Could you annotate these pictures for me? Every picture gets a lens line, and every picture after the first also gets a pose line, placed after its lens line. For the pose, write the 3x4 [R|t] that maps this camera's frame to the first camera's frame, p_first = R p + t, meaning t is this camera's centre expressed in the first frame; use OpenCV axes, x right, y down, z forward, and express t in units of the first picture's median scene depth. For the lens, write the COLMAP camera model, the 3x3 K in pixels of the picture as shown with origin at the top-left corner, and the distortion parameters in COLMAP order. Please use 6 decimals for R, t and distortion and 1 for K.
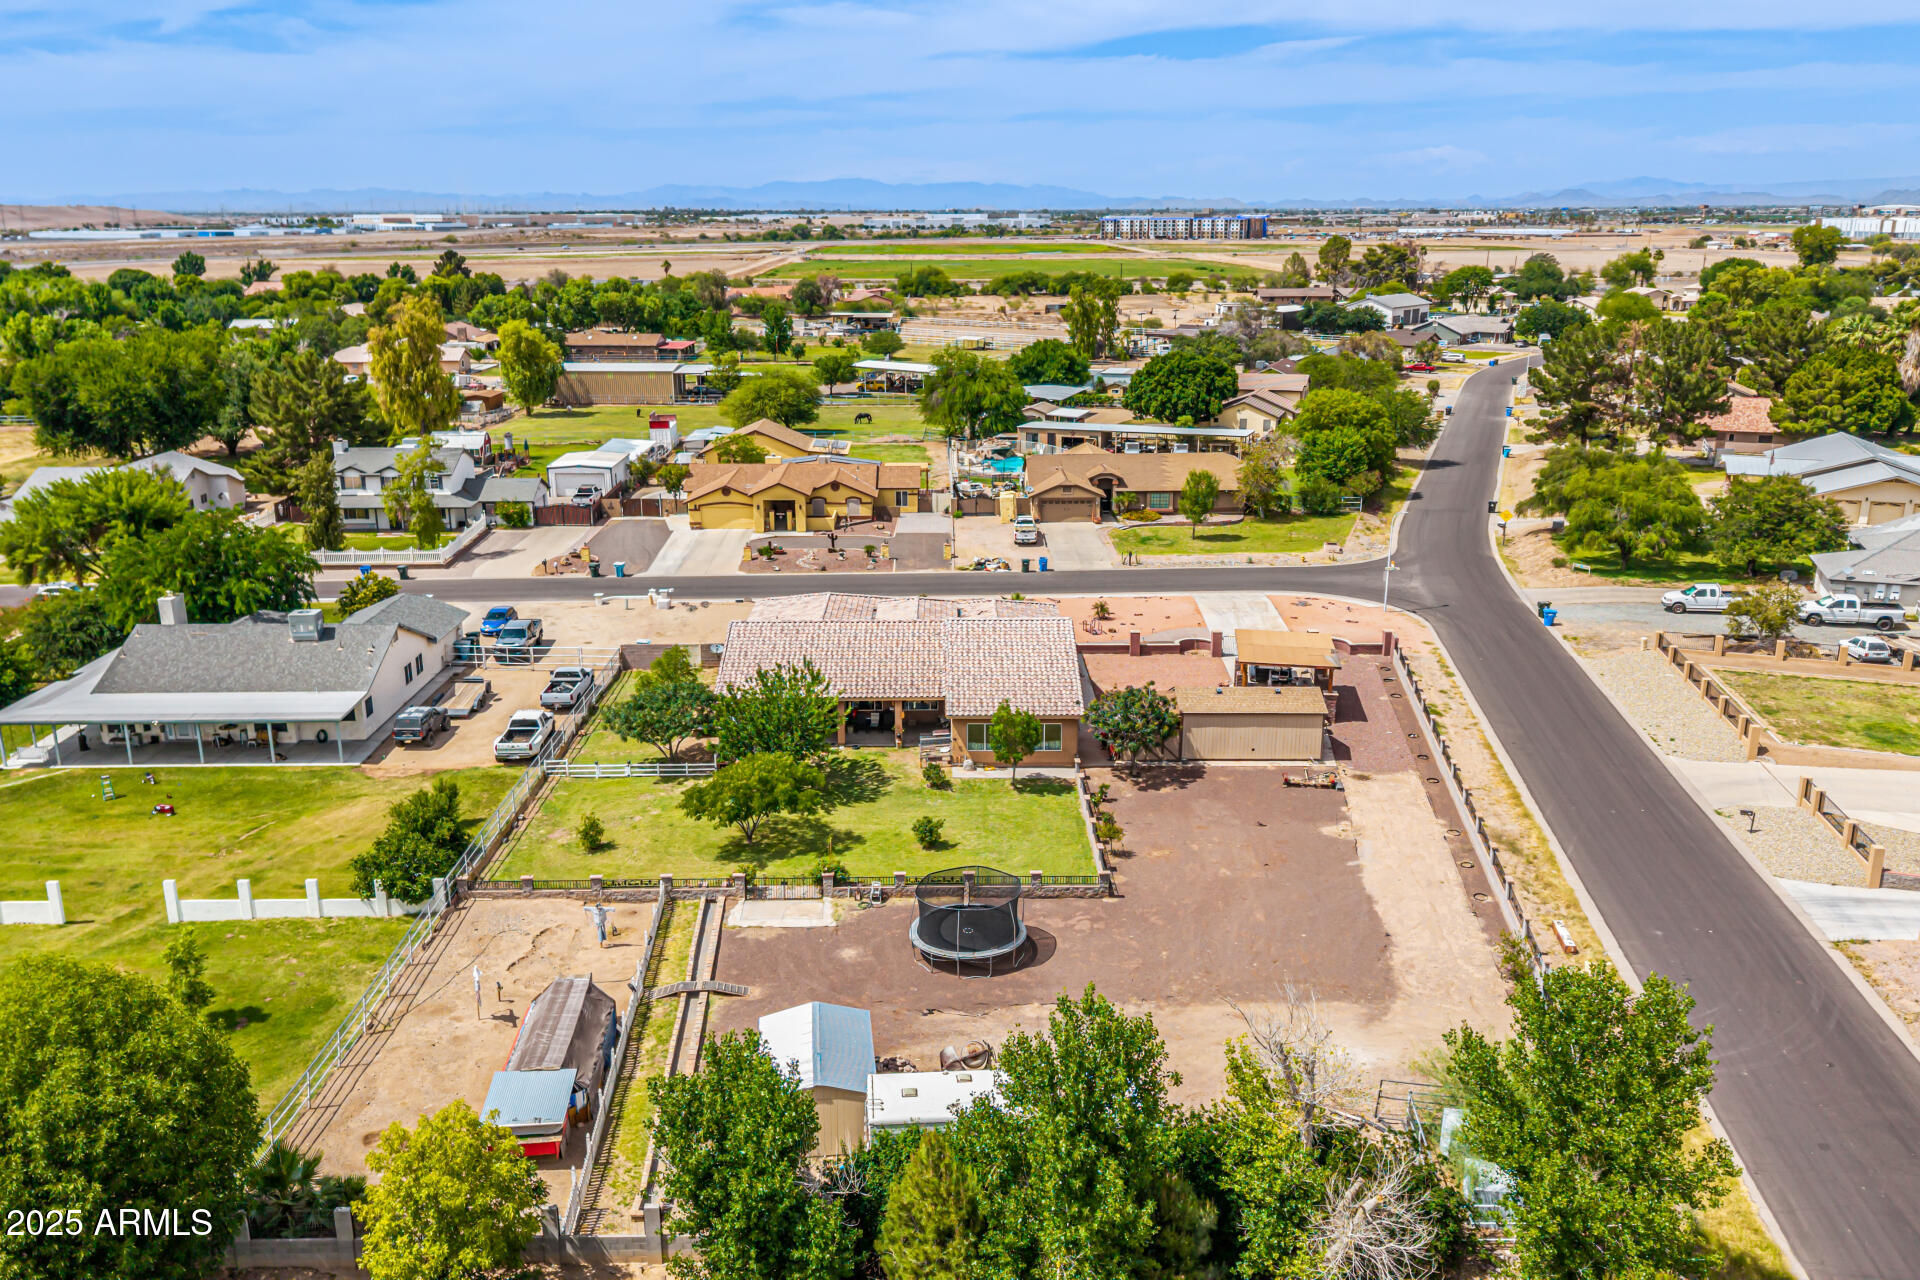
lens RADIAL K [[1548.9, 0, 943.4], [0, 1548.9, 648.1], [0, 0, 1]] dist [0.062169, -0.086864]
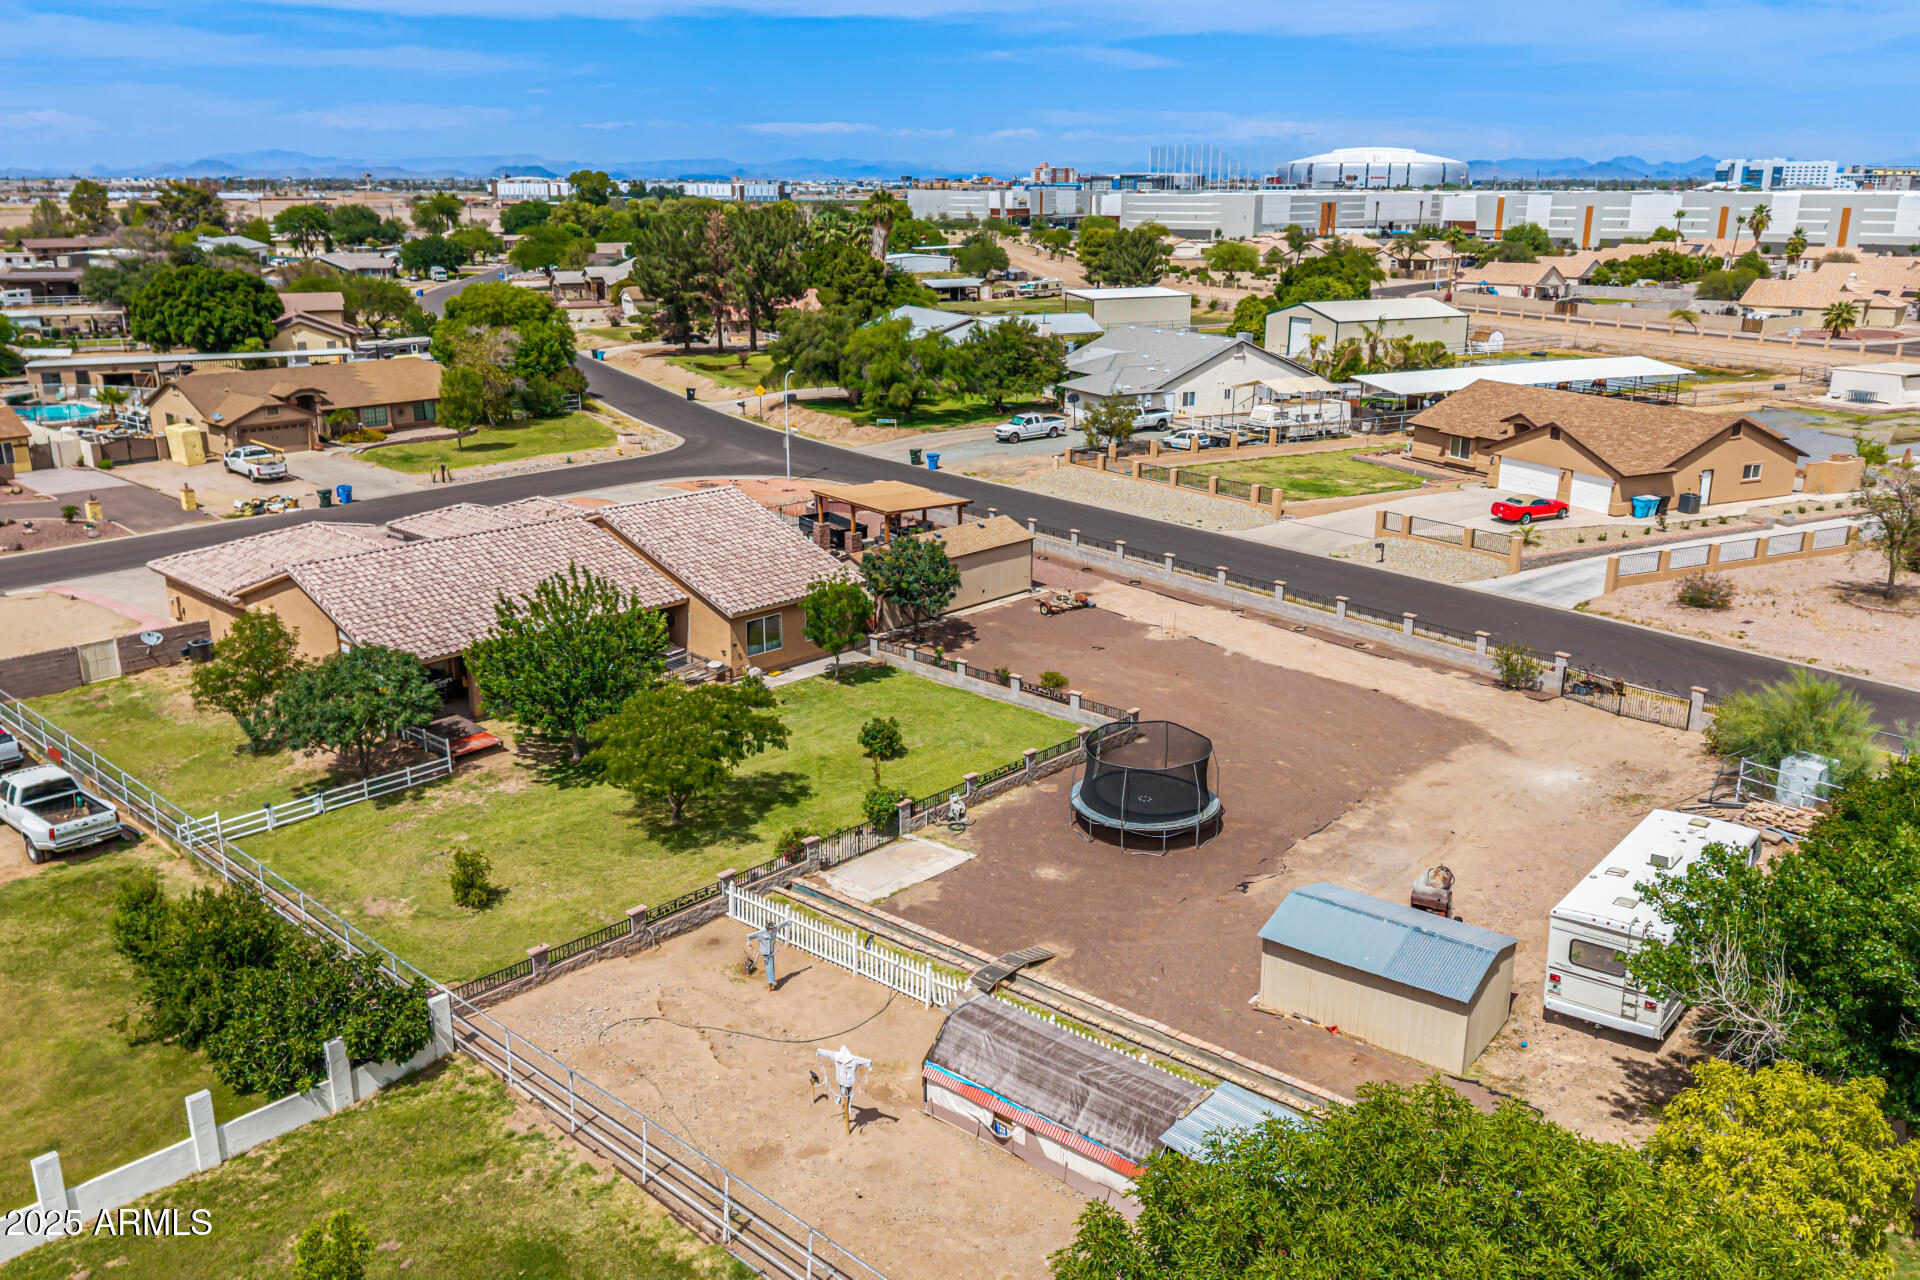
lens RADIAL K [[1548.9, 0, 964.3], [0, 1548.9, 642.5], [0, 0, 1]] dist [0.062169, -0.086864]
pose [[0.677615, -0.201631, 0.707237, -0.421631], [0.196580, 0.976348, 0.090007, 0.011474], [-0.708657, 0.078039, 0.701224, 0.364240]]
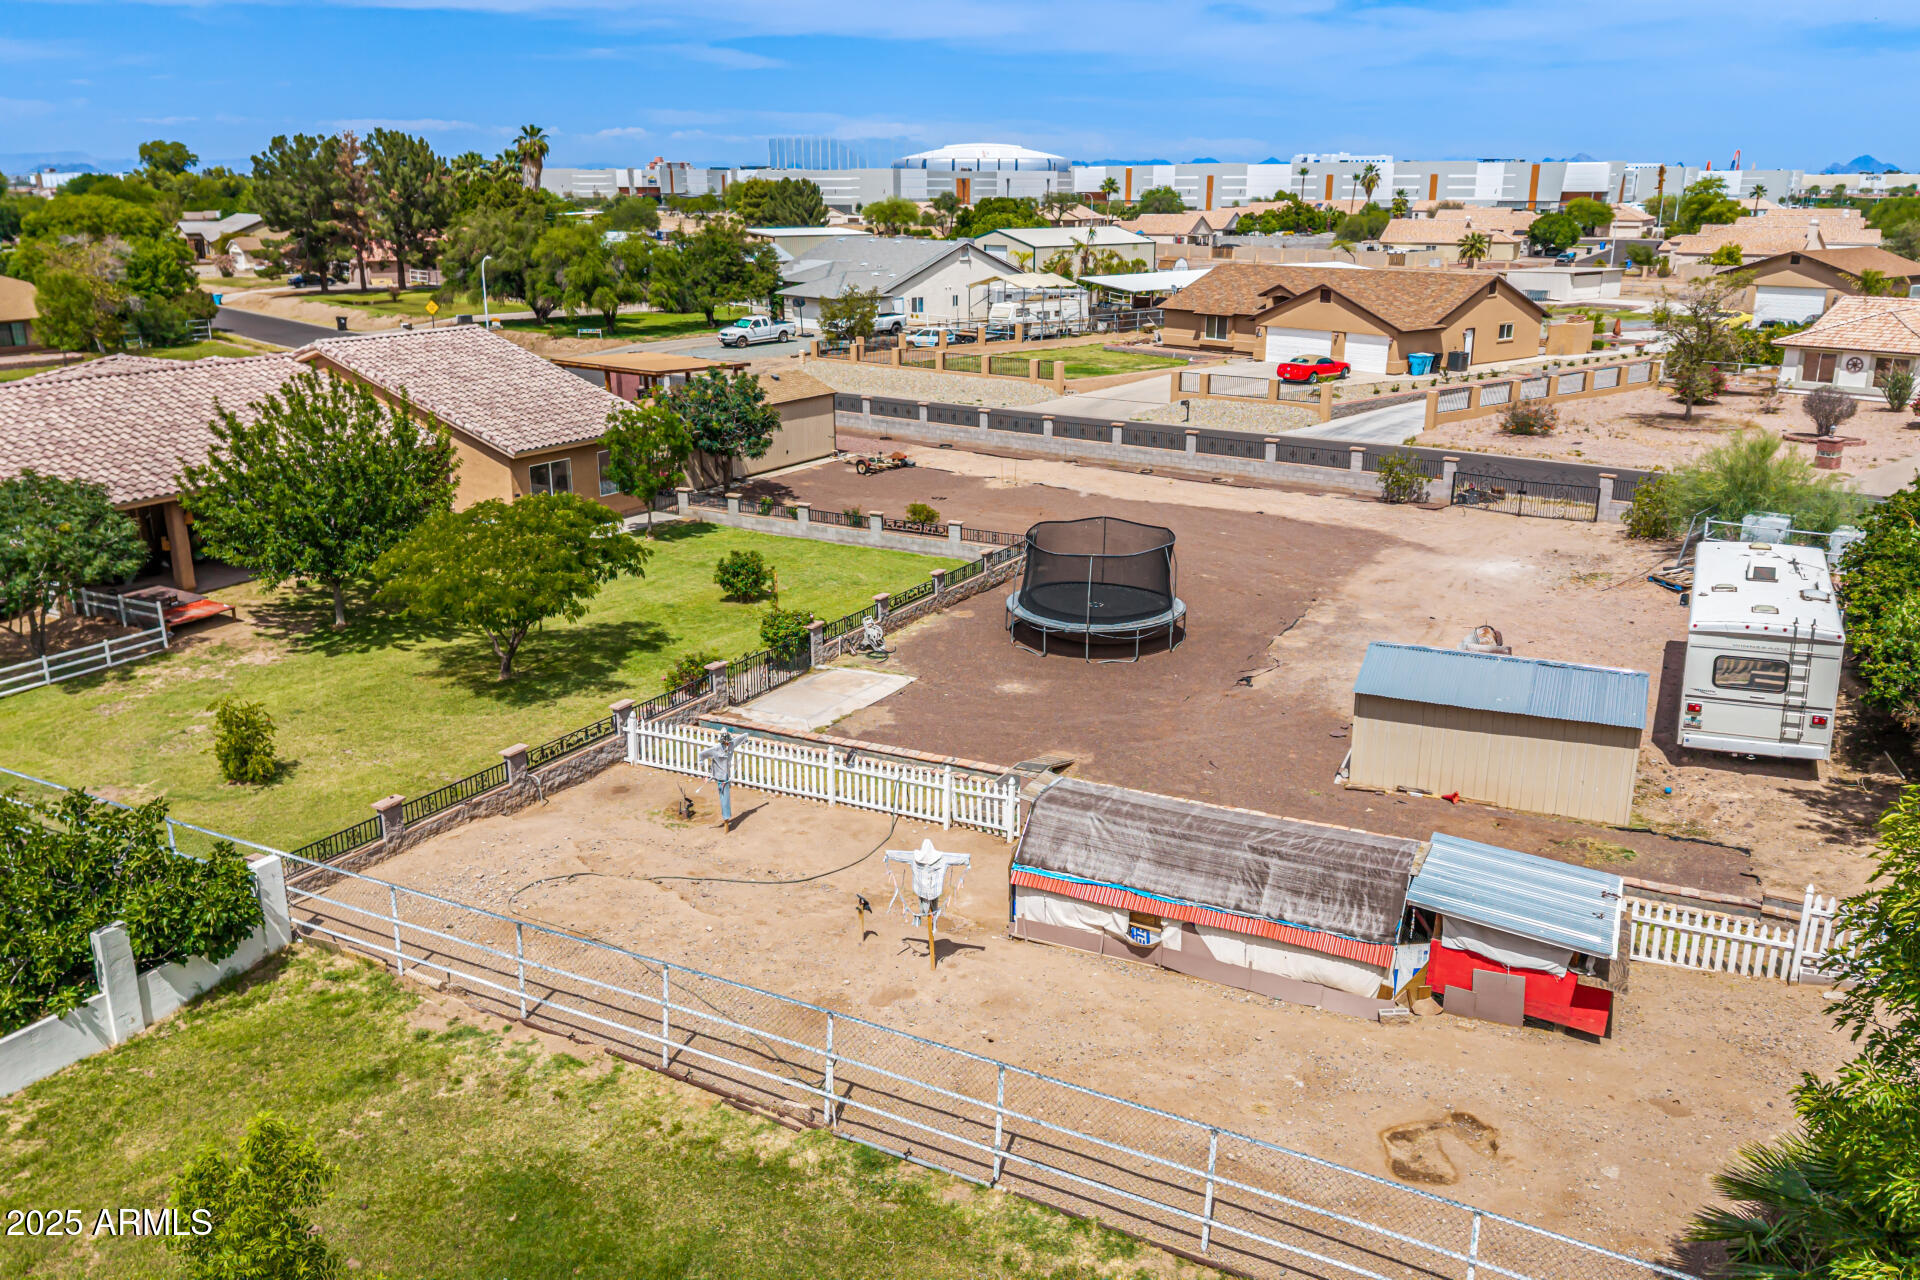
lens RADIAL K [[1548.9, 0, 966.0], [0, 1548.9, 633.8], [0, 0, 1]] dist [0.062169, -0.086864]
pose [[0.483437, -0.238883, 0.842154, -0.403096], [0.243164, 0.960829, 0.132958, 0.068052], [-0.840928, 0.140505, 0.522588, 0.508530]]
